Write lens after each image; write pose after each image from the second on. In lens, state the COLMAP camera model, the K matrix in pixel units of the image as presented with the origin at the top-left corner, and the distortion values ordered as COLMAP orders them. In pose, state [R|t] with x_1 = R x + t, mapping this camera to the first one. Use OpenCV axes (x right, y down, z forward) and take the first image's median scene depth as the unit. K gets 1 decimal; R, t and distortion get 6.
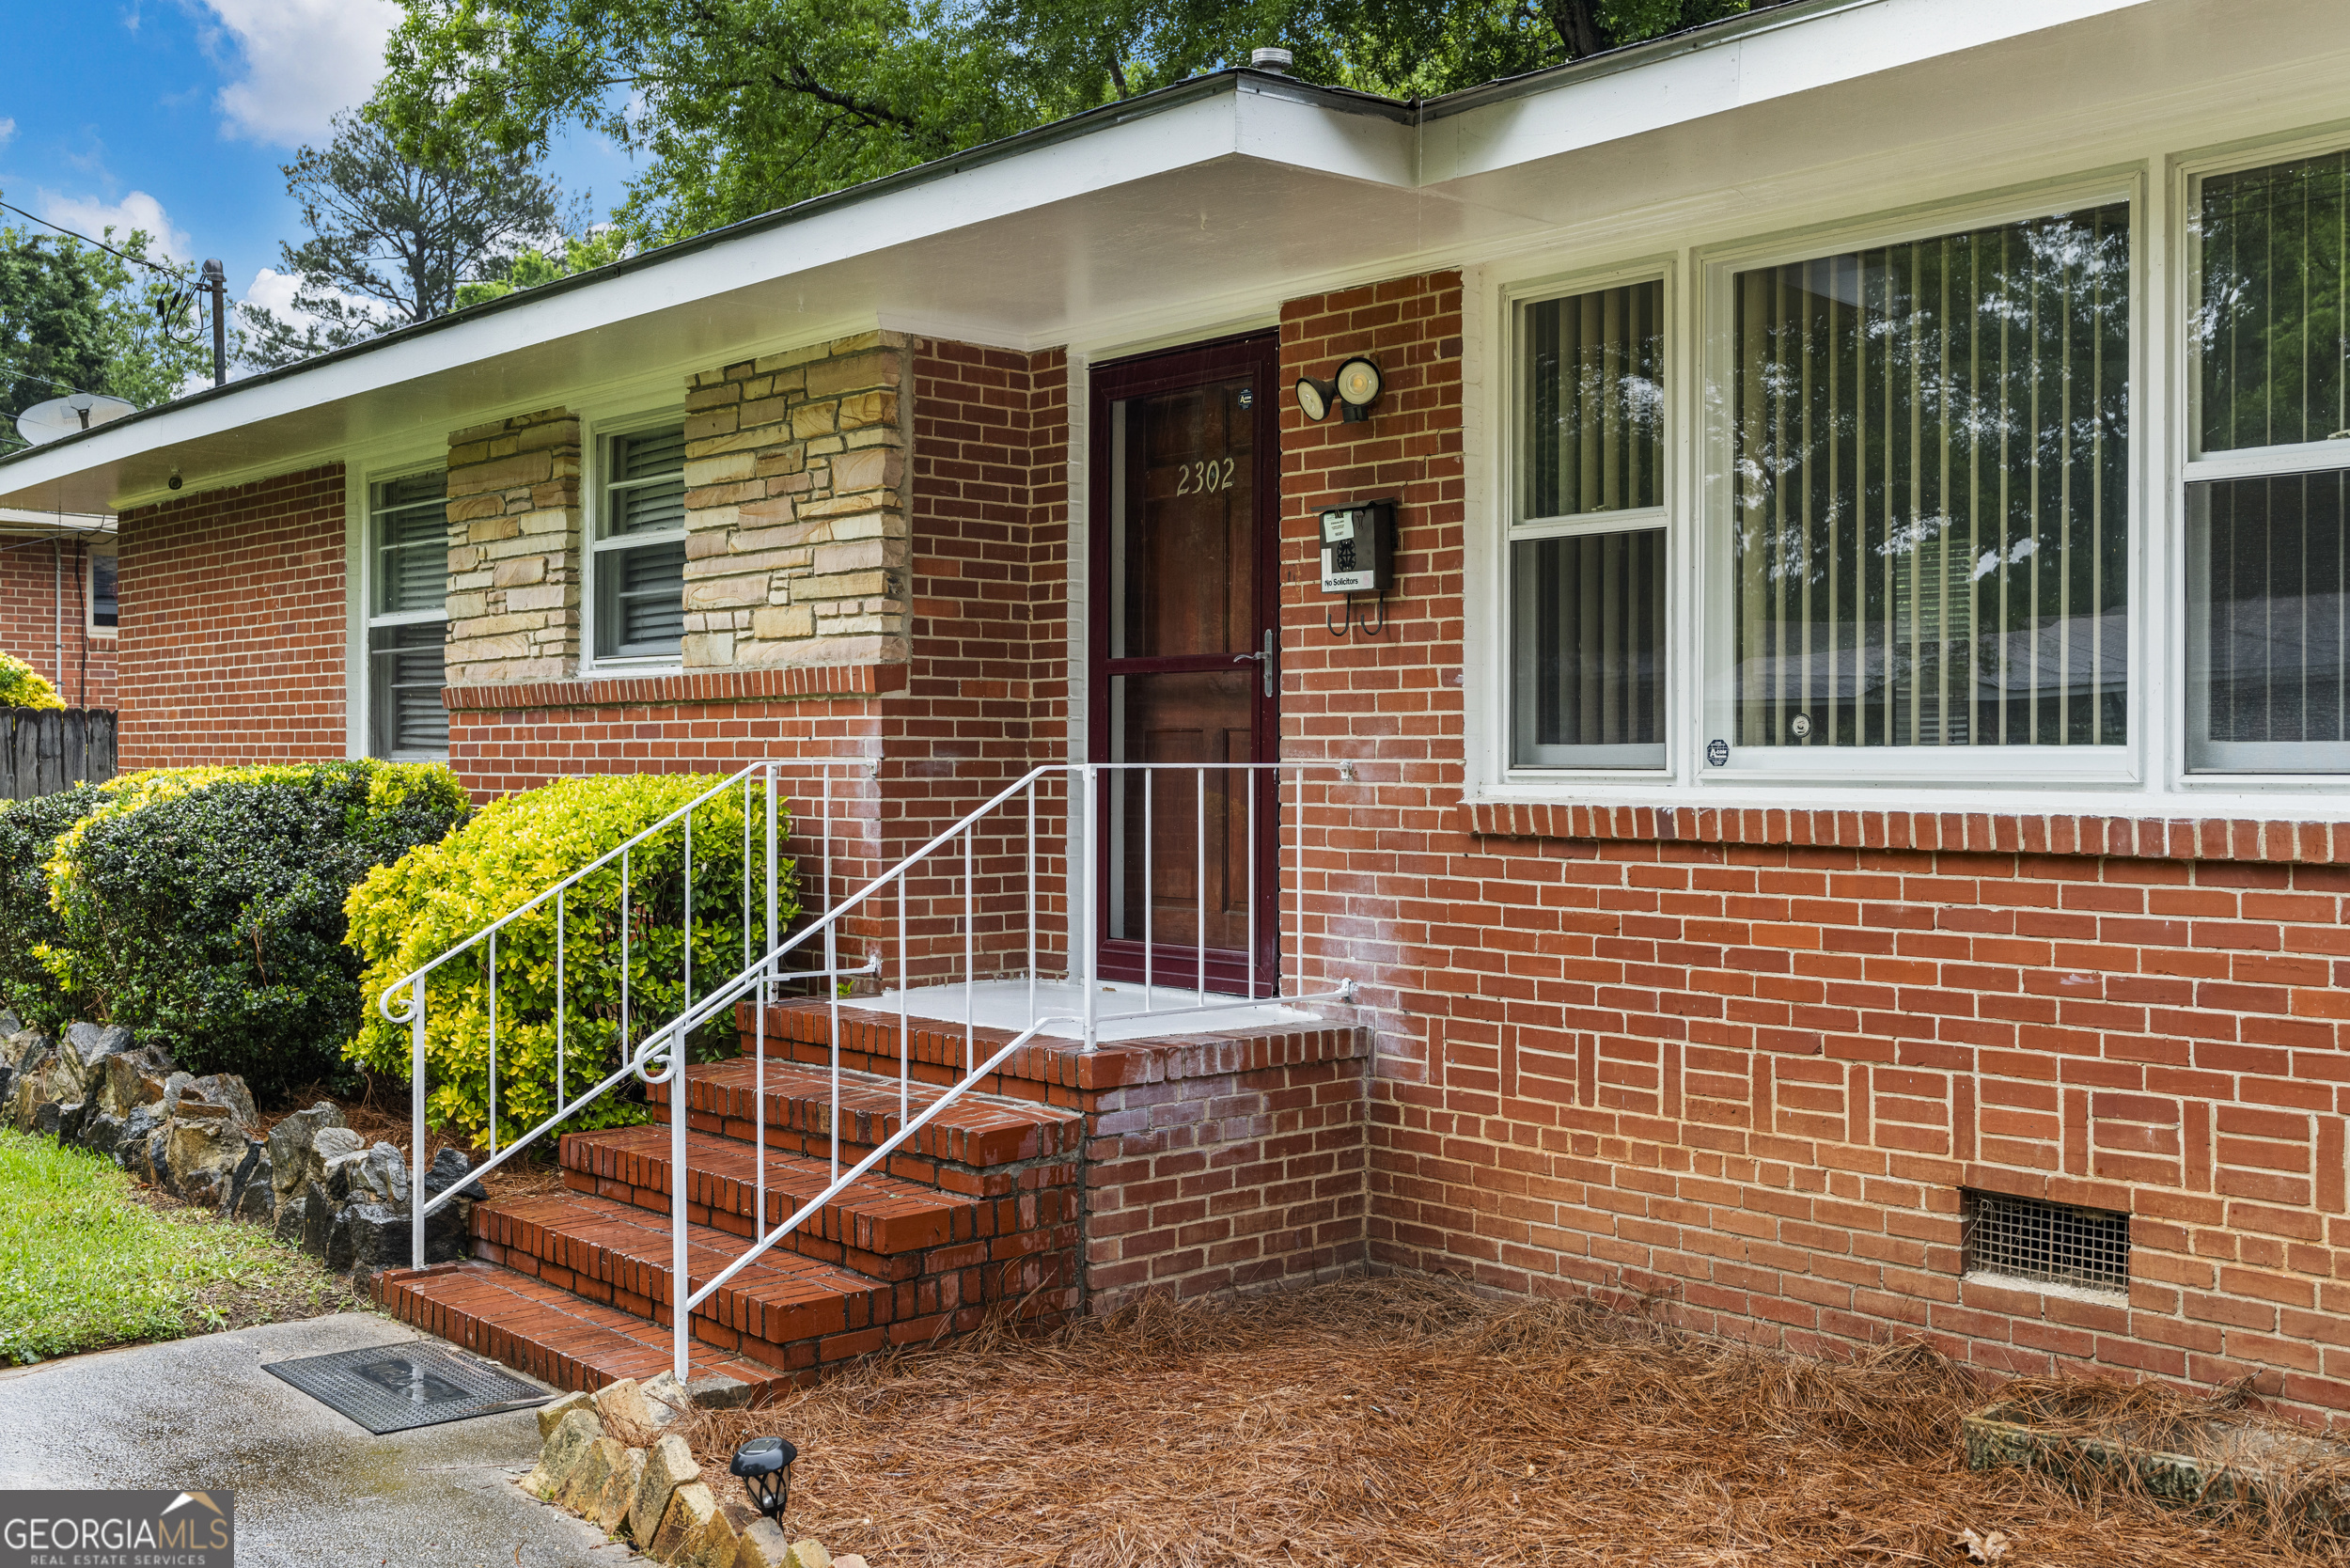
lens RADIAL K [[2284.3, 0, 1175.0], [0, 2284.3, 784.0], [0, 0, 1]] dist [0.006029, 0.003437]
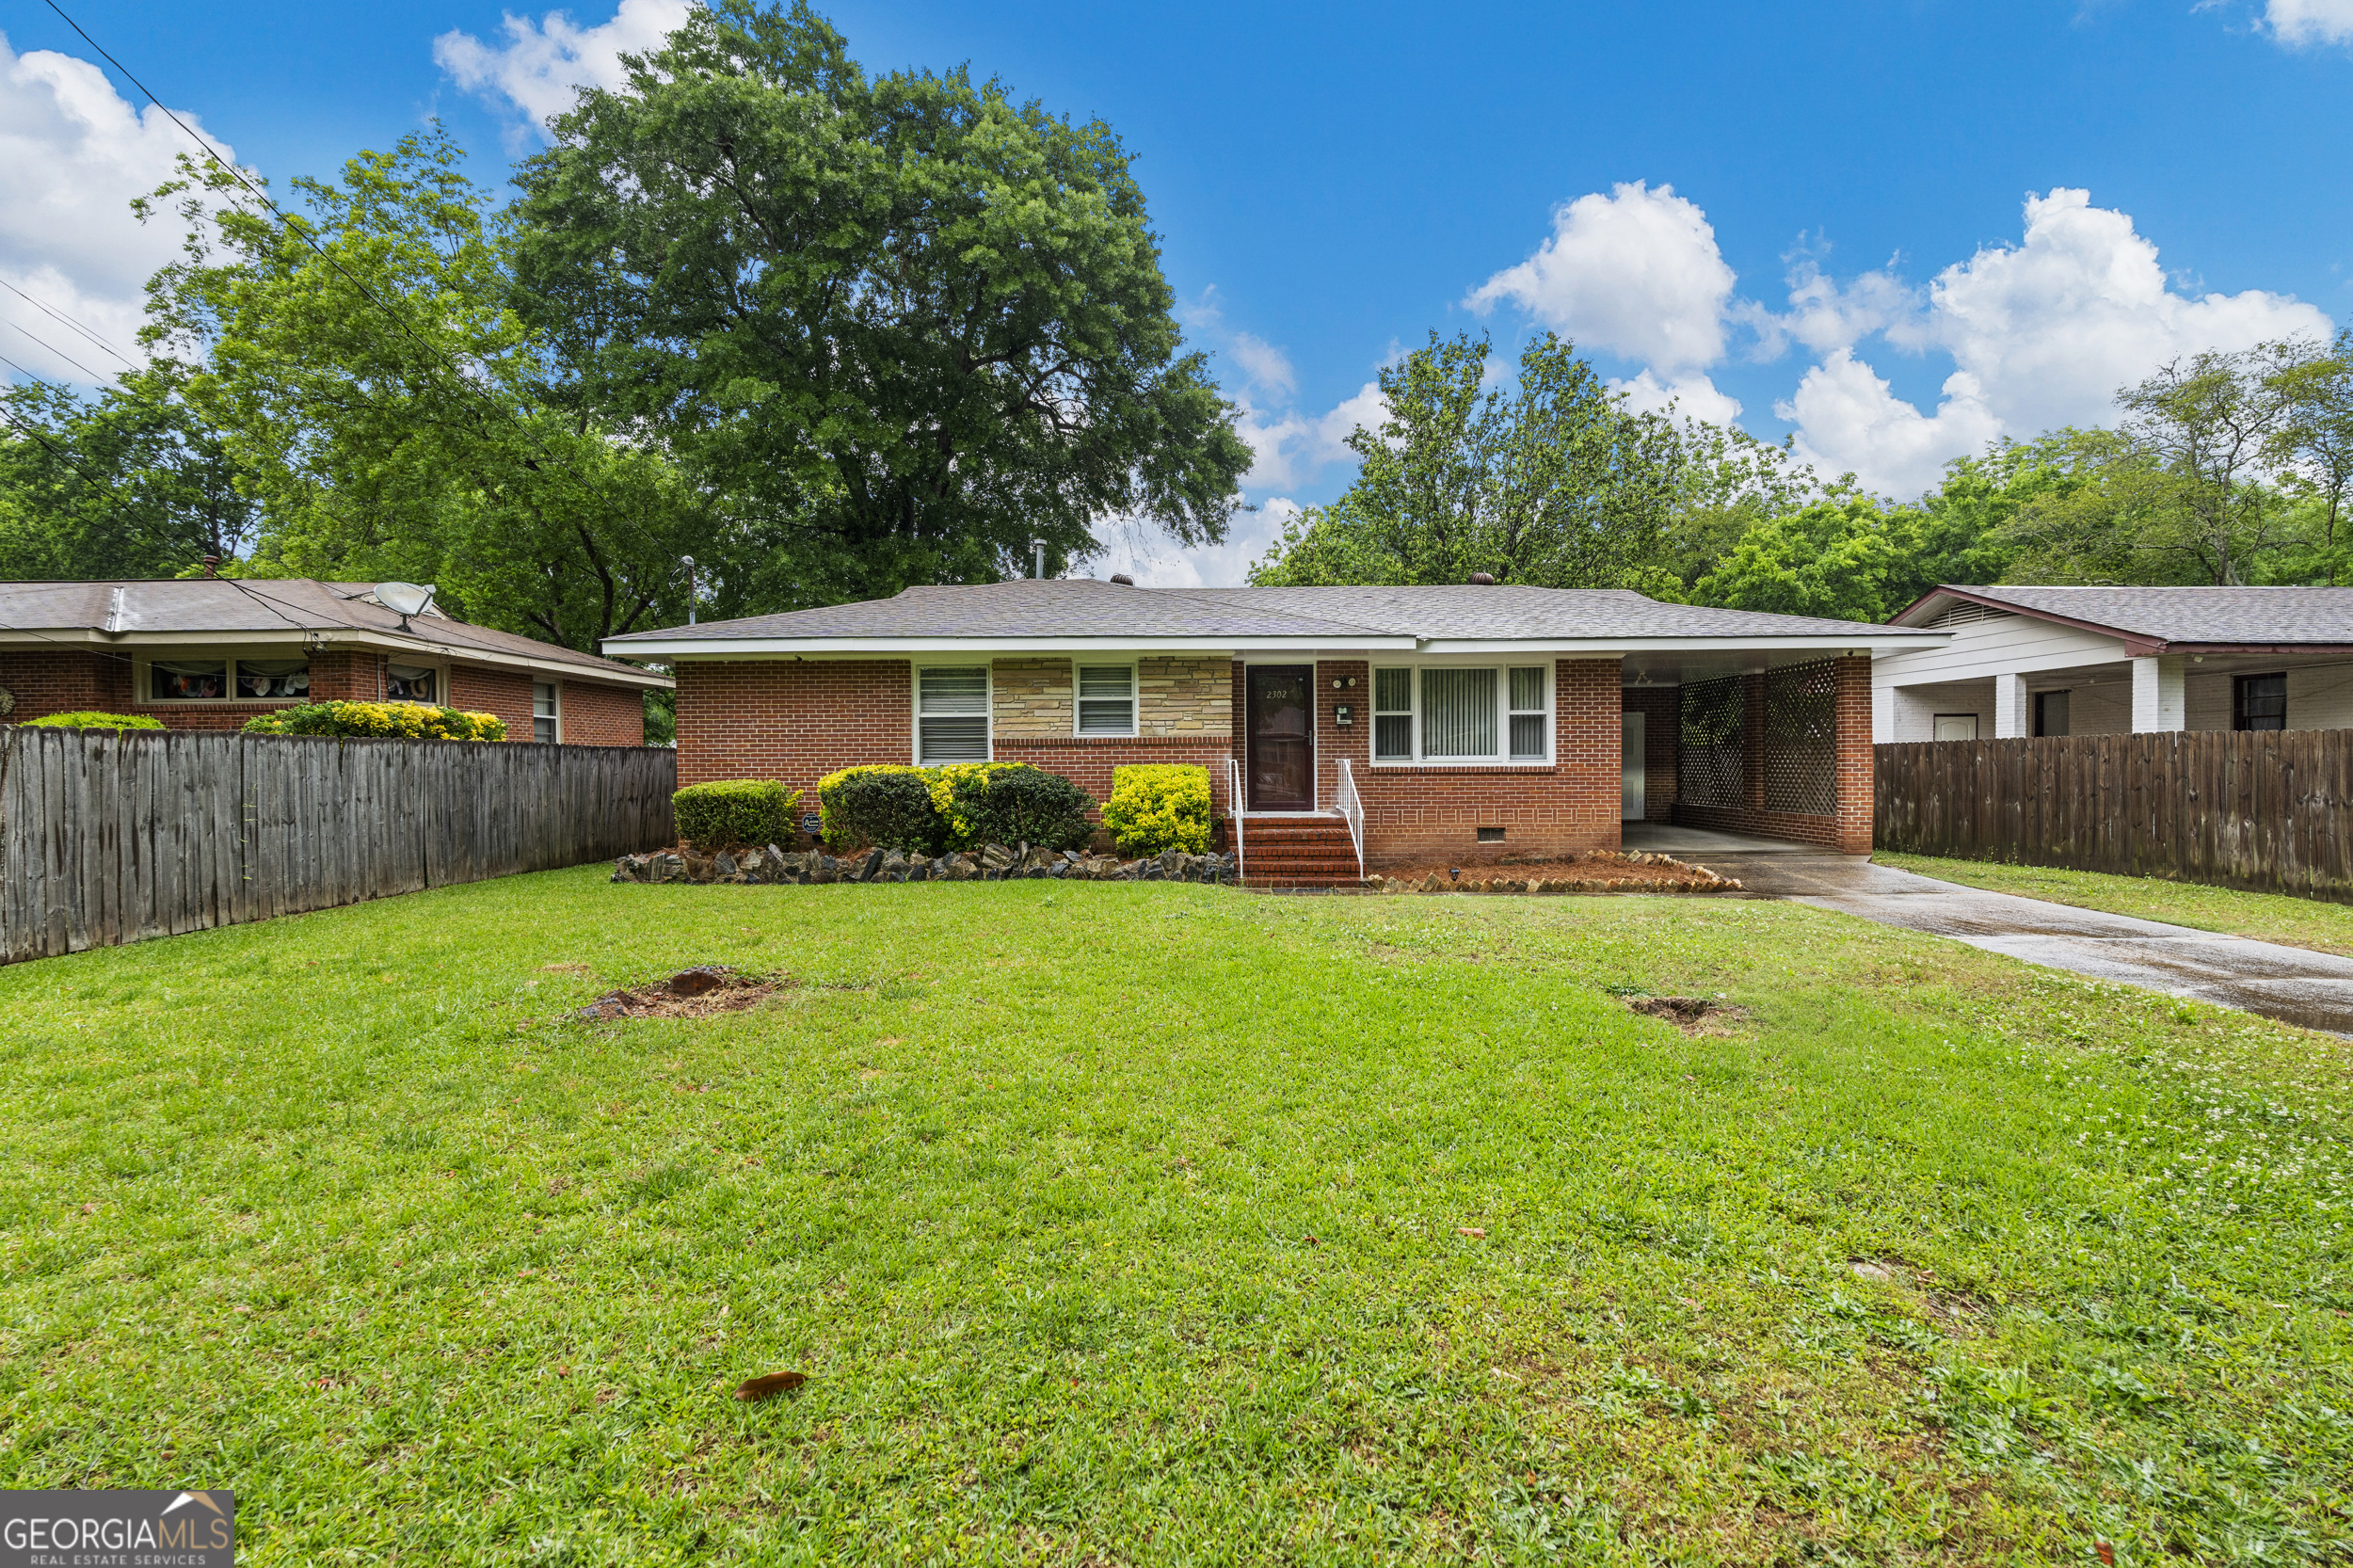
lens RADIAL K [[1040.9, 0, 1176.5], [0, 1040.9, 793.1], [0, 0, 1]] dist [-0.003163, -0.000446]
pose [[0.683067, -0.027674, 0.729831, -1.655731], [0.014960, 0.999602, 0.023901, 0.003771], [-0.730202, -0.005408, 0.683209, -0.232232]]
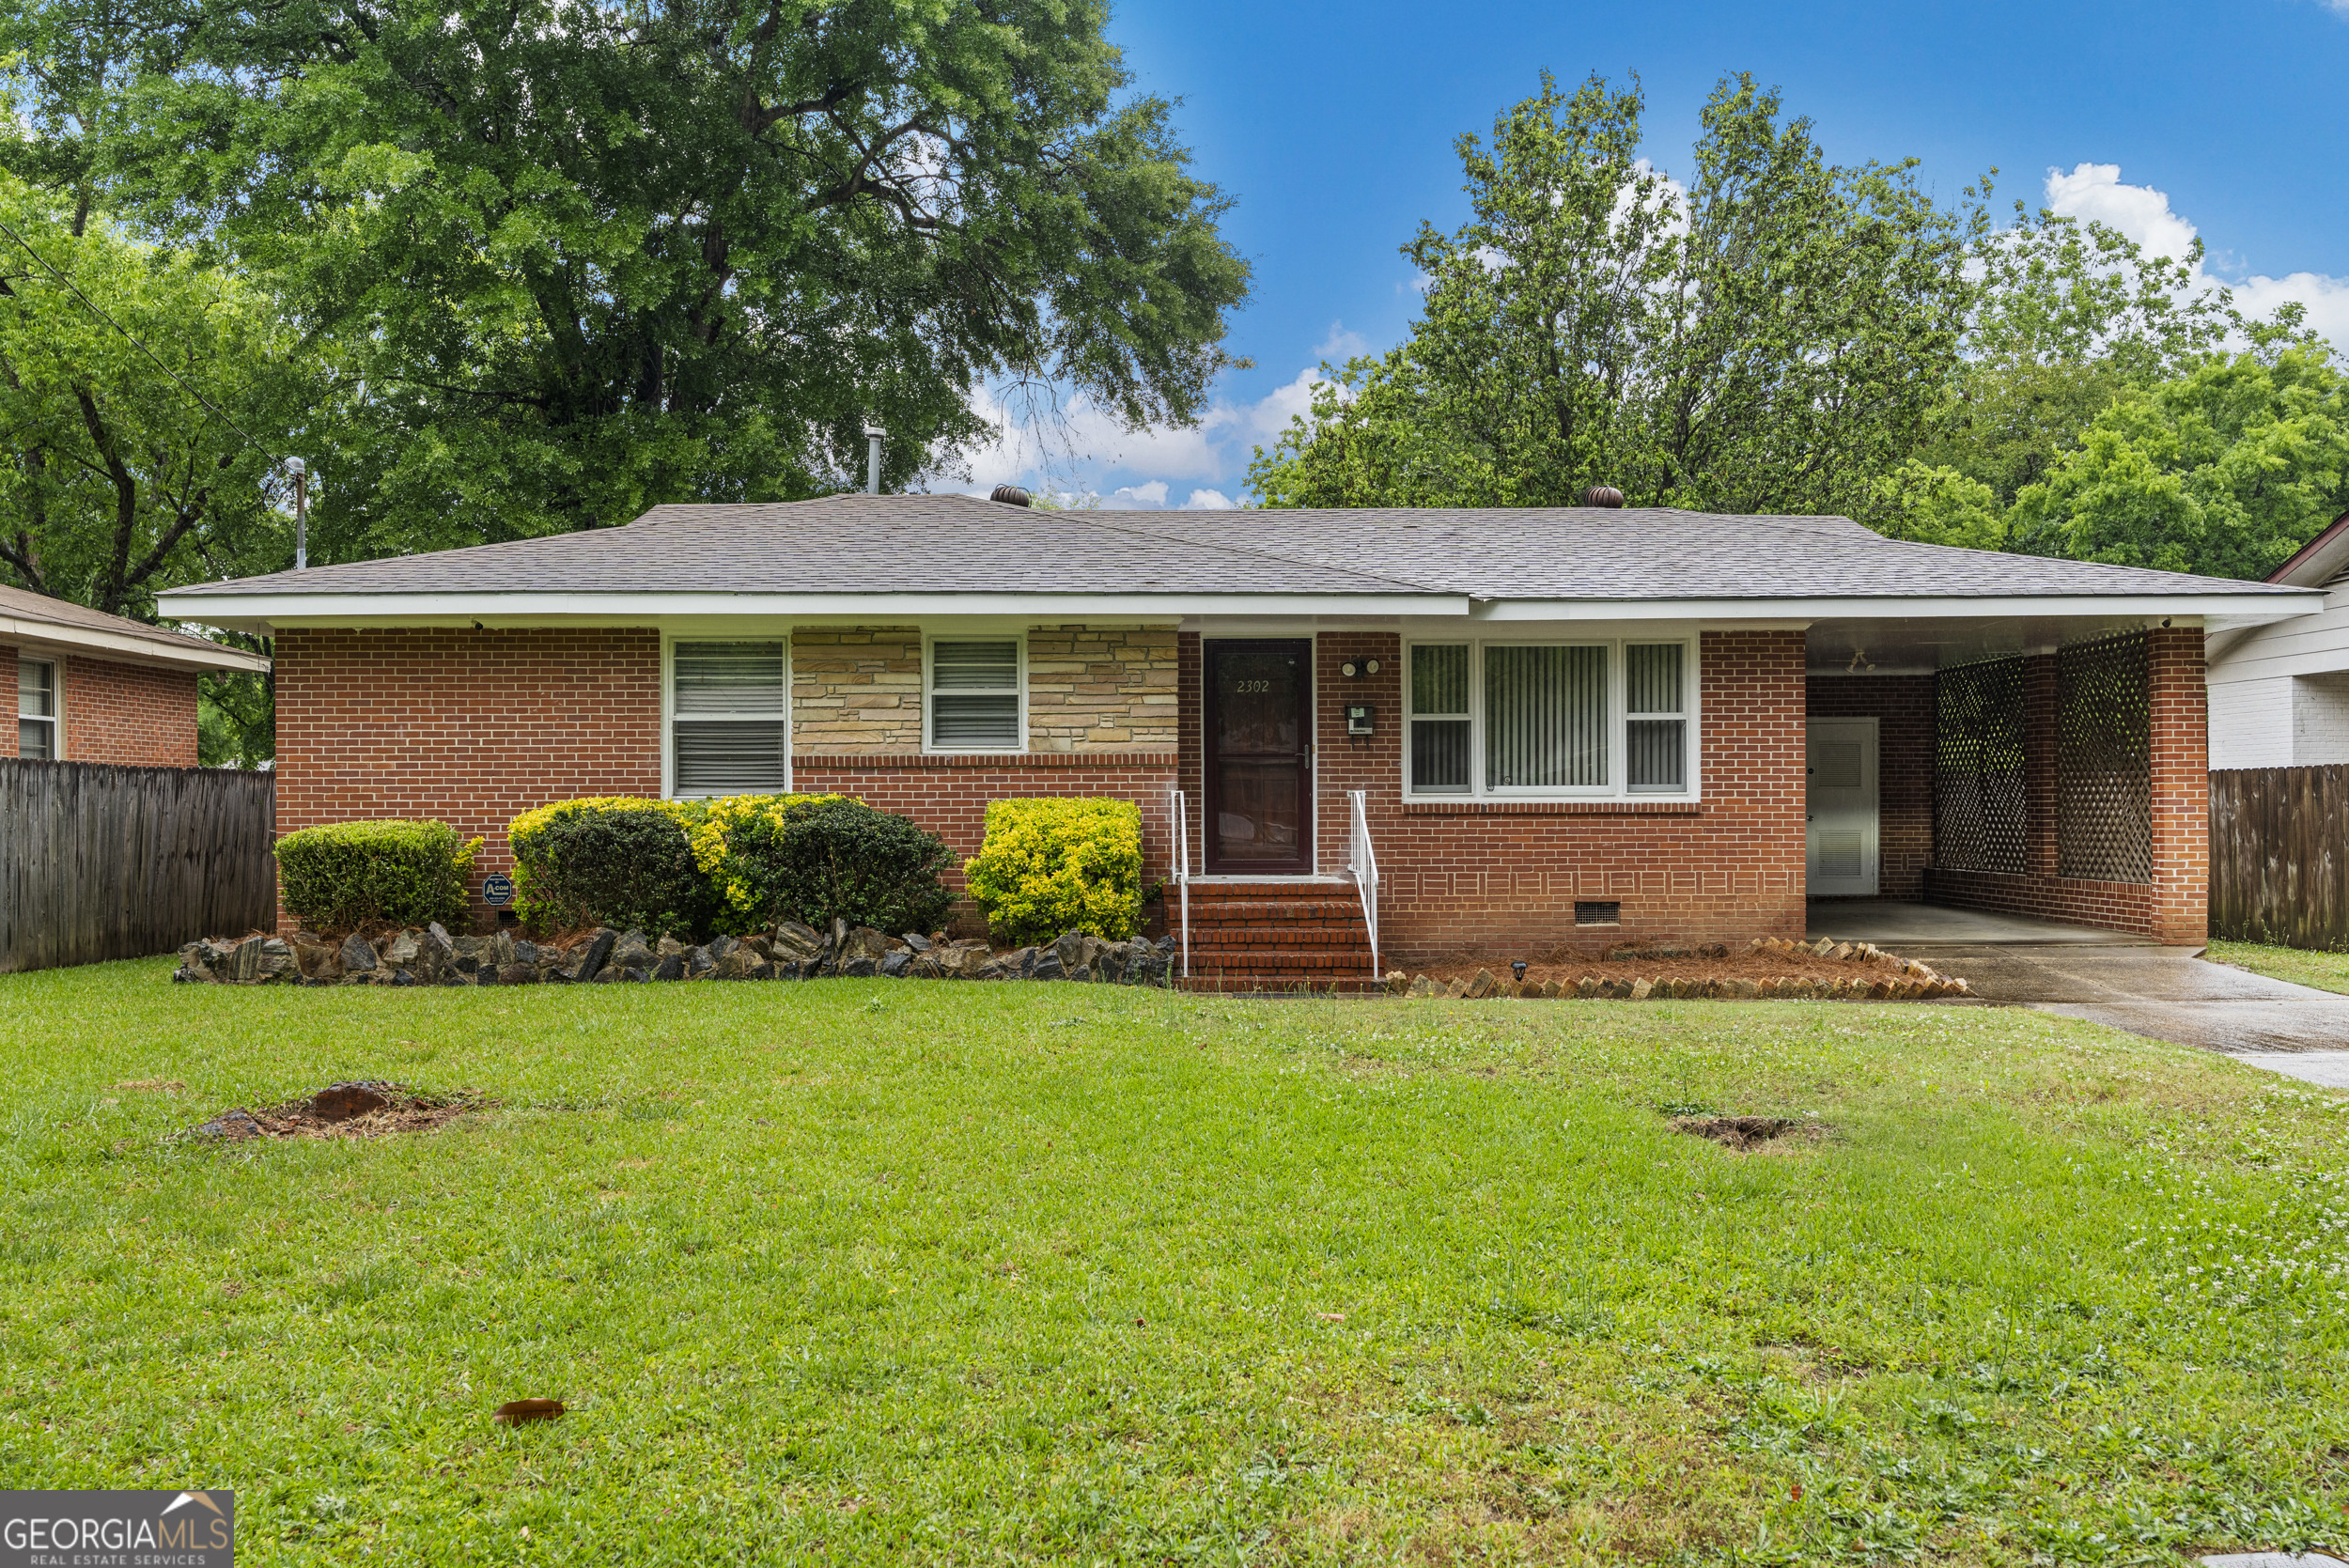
lens RADIAL K [[1901.9, 0, 1172.4], [0, 1901.9, 829.0], [0, 0, 1]] dist [0.009191, 0.003765]
pose [[0.669751, -0.012856, 0.742475, -1.813211], [0.012473, 0.999904, 0.006062, 0.020835], [-0.742481, 0.005201, 0.669846, -0.459233]]
